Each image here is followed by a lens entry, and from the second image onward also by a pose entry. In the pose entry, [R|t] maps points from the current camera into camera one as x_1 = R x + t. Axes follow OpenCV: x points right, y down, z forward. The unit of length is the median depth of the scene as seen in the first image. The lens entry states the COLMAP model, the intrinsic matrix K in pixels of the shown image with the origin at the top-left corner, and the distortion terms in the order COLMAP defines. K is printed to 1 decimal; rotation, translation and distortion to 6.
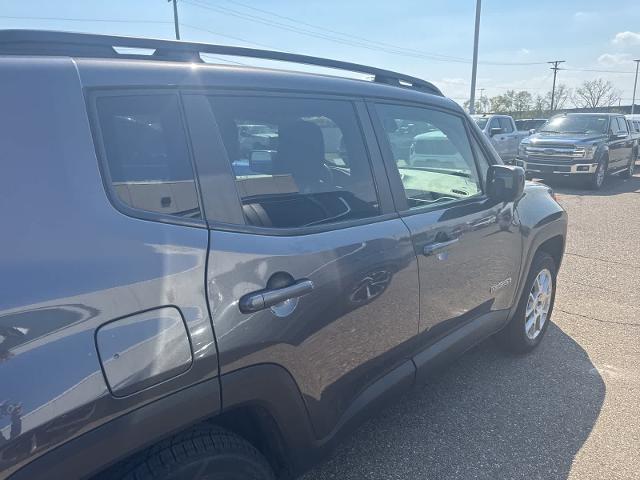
lens RADIAL K [[453.9, 0, 322.4], [0, 453.9, 236.5], [0, 0, 1]] dist [0.012178, -0.008029]
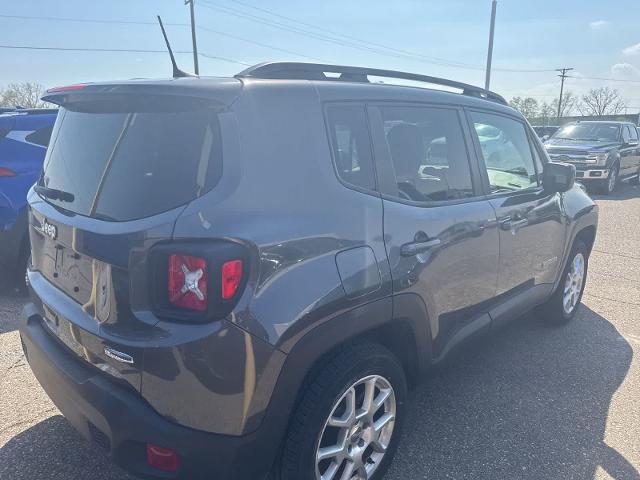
lens RADIAL K [[457.0, 0, 320.9], [0, 457.0, 239.8], [0, 0, 1]] dist [0.010223, -0.010150]
pose [[0.999823, 0.018118, -0.005048, -0.048403], [-0.018125, 0.999835, -0.001377, 0.013838], [0.005022, 0.001468, 0.999986, -0.051699]]
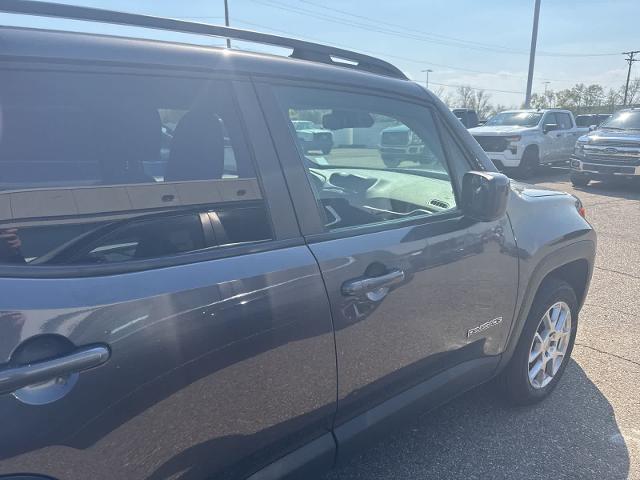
lens RADIAL K [[454.1, 0, 321.1], [0, 454.1, 240.4], [0, 0, 1]] dist [0.007088, -0.005424]
pose [[0.992764, 0.032369, -0.115637, 0.046042], [-0.030414, 0.999364, 0.018626, -0.010227], [0.116166, -0.014974, 0.993117, 0.047102]]
